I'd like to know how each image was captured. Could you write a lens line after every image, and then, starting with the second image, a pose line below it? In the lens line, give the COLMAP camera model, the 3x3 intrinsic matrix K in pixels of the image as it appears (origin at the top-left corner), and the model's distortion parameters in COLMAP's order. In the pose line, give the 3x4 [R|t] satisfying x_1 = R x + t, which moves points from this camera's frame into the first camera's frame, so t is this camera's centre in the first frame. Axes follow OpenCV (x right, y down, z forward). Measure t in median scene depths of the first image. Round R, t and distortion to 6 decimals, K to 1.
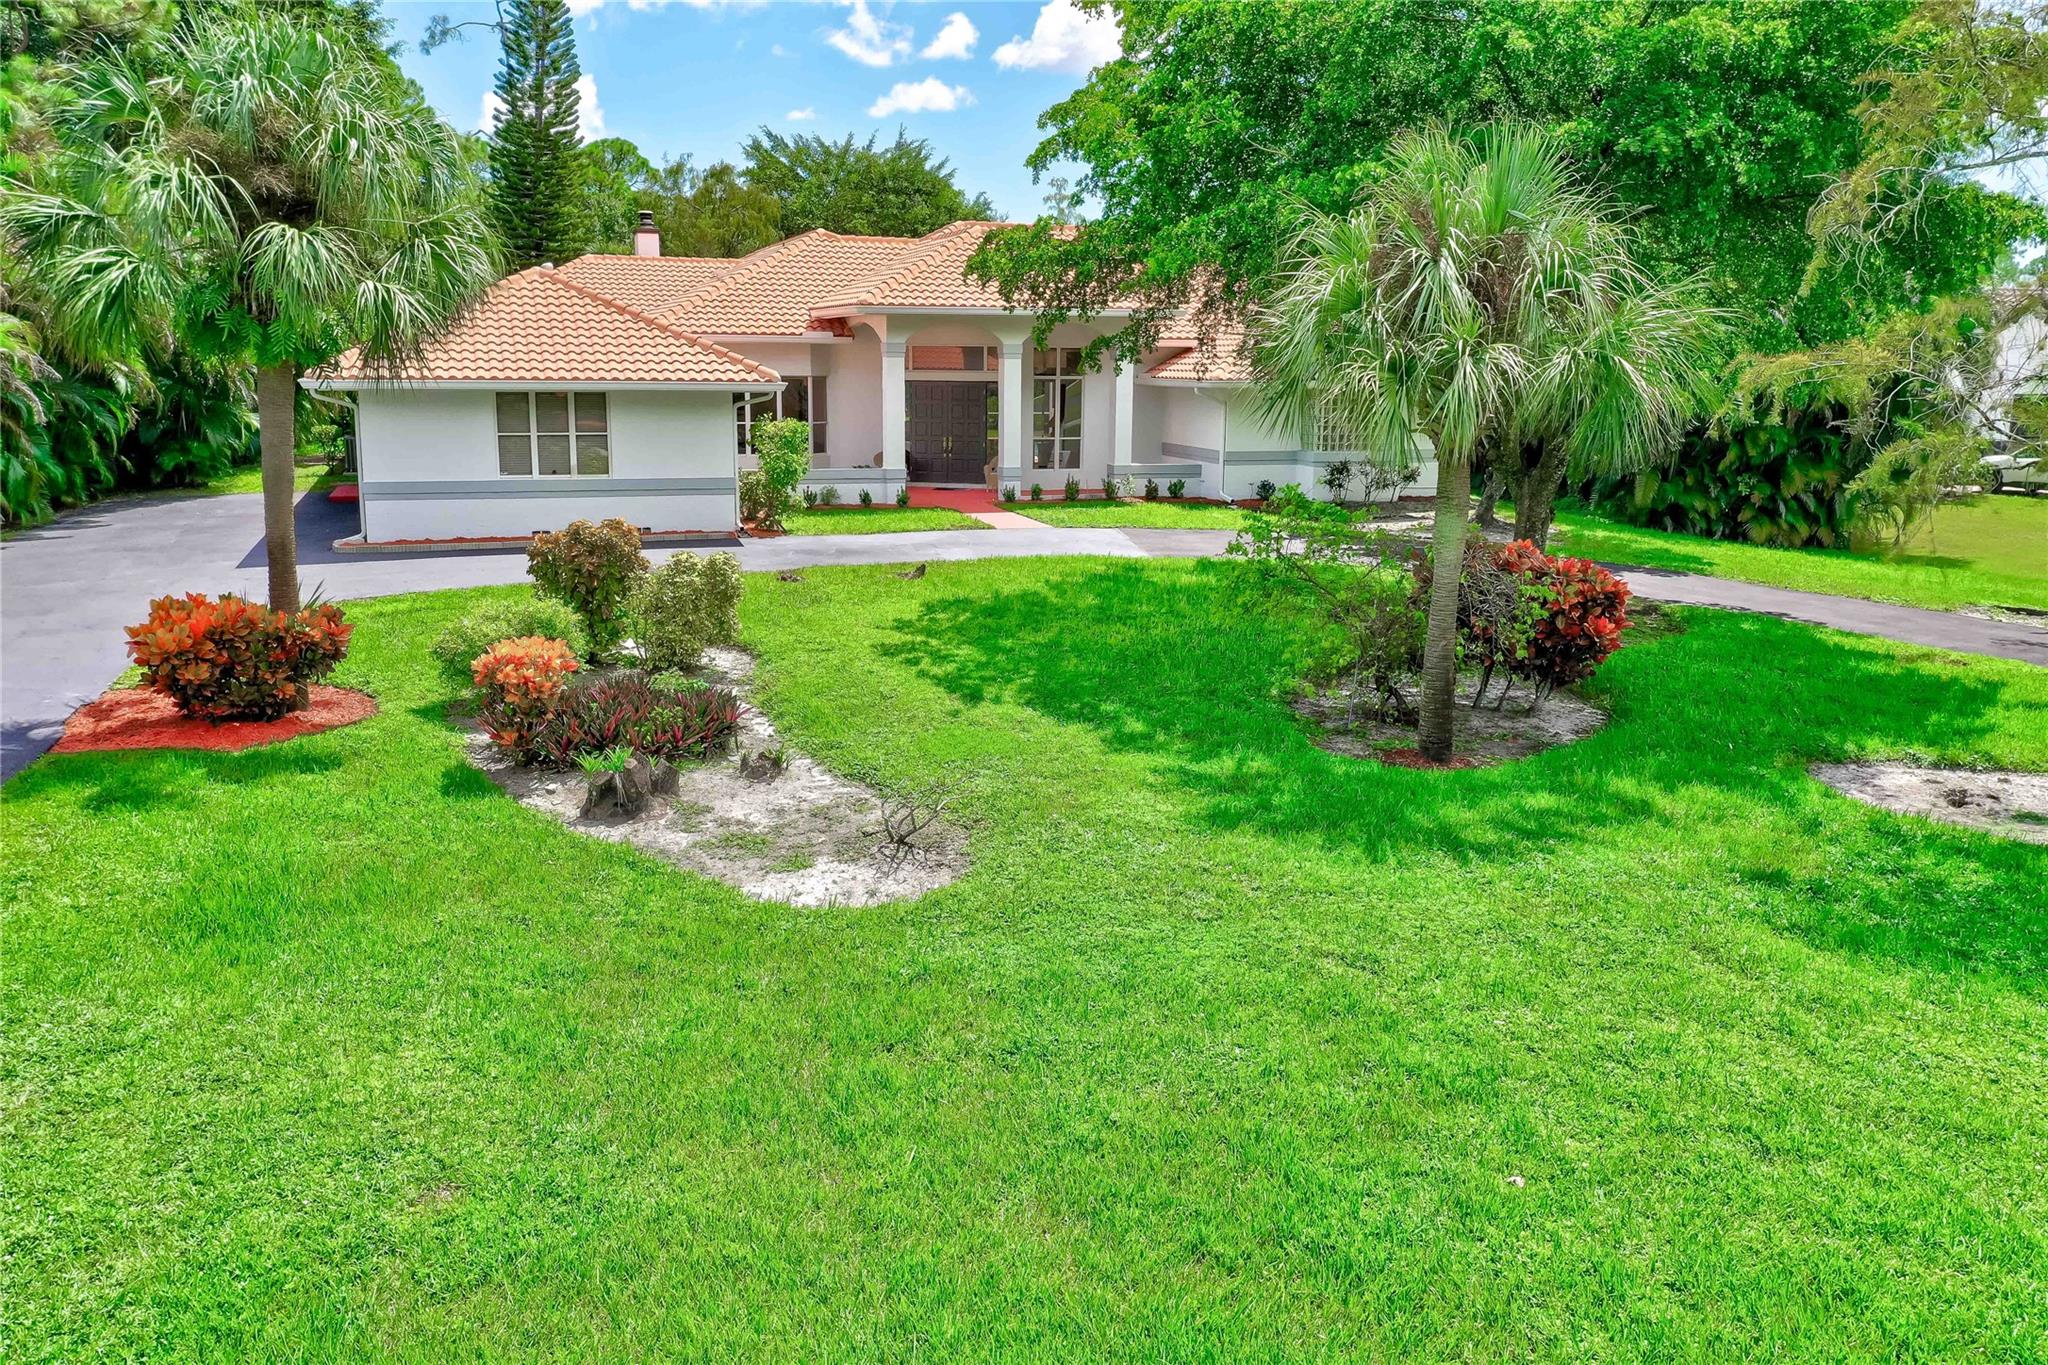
lens RADIAL K [[1601.6, 0, 1036.9], [0, 1601.6, 657.5], [0, 0, 1]] dist [0.007152, 0.000918]
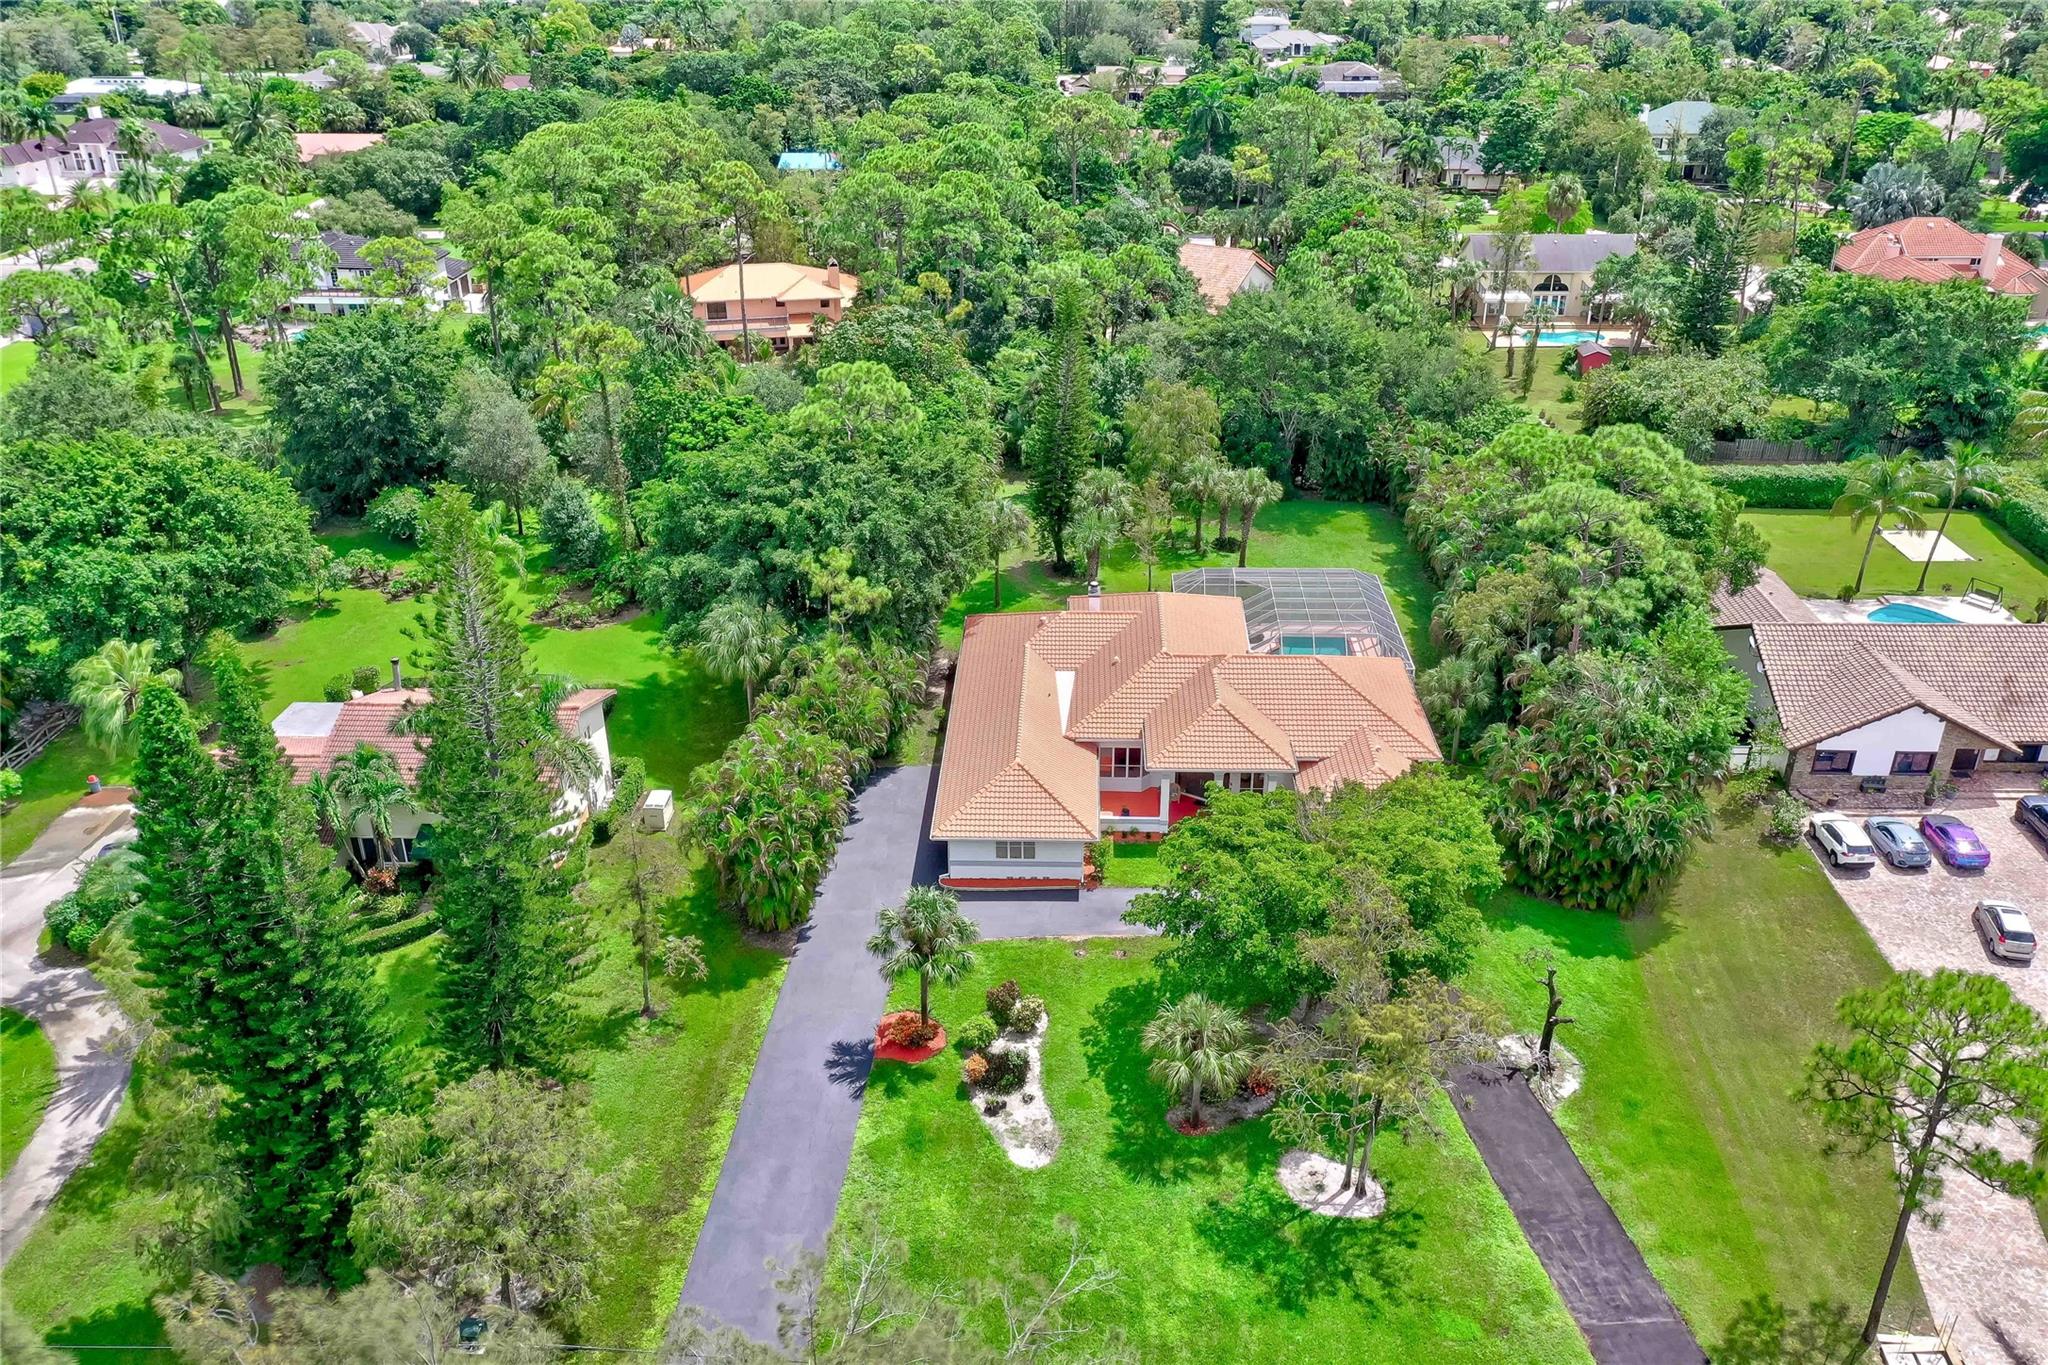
lens RADIAL K [[1620.0, 0, 1029.9], [0, 1620.0, 664.9], [0, 0, 1]] dist [0.001937, 0.002540]
pose [[0.932819, 0.149699, -0.327778, 1.173899], [-0.060441, 0.961737, 0.267224, -2.408554], [0.355240, -0.229460, 0.906175, -2.875302]]
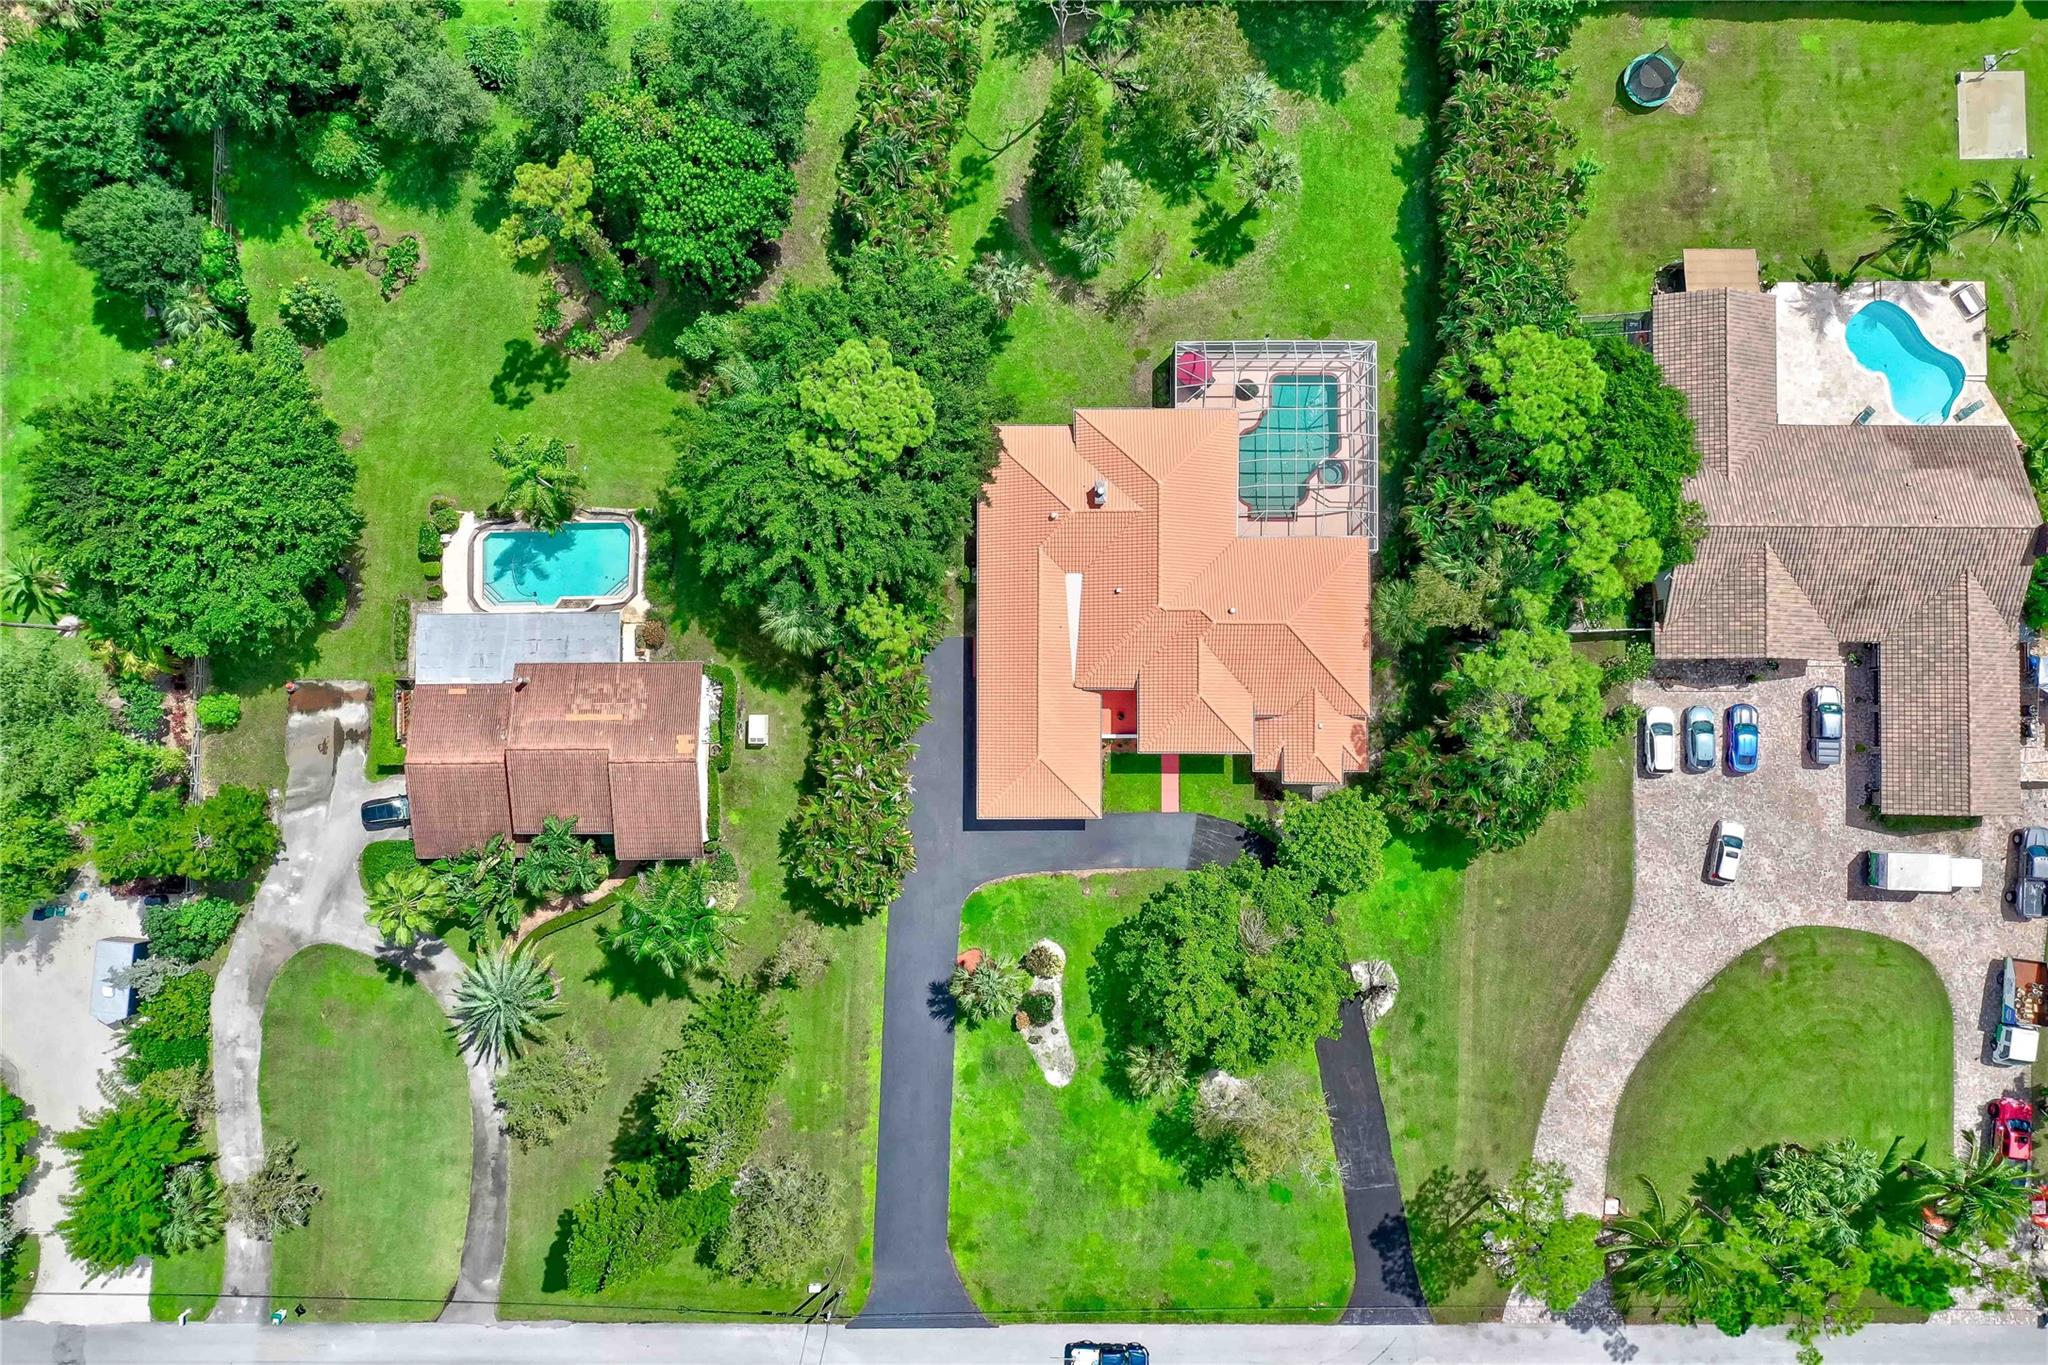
lens RADIAL K [[1626.6, 0, 1024.4], [0, 1626.6, 655.9], [0, 0, 1]] dist [-0.005708, 0.011735]
pose [[0.943237, 0.331365, -0.022385, -0.753139], [-0.057031, 0.228002, 0.971989, -7.931571], [0.327187, -0.915539, 0.233958, 0.893966]]
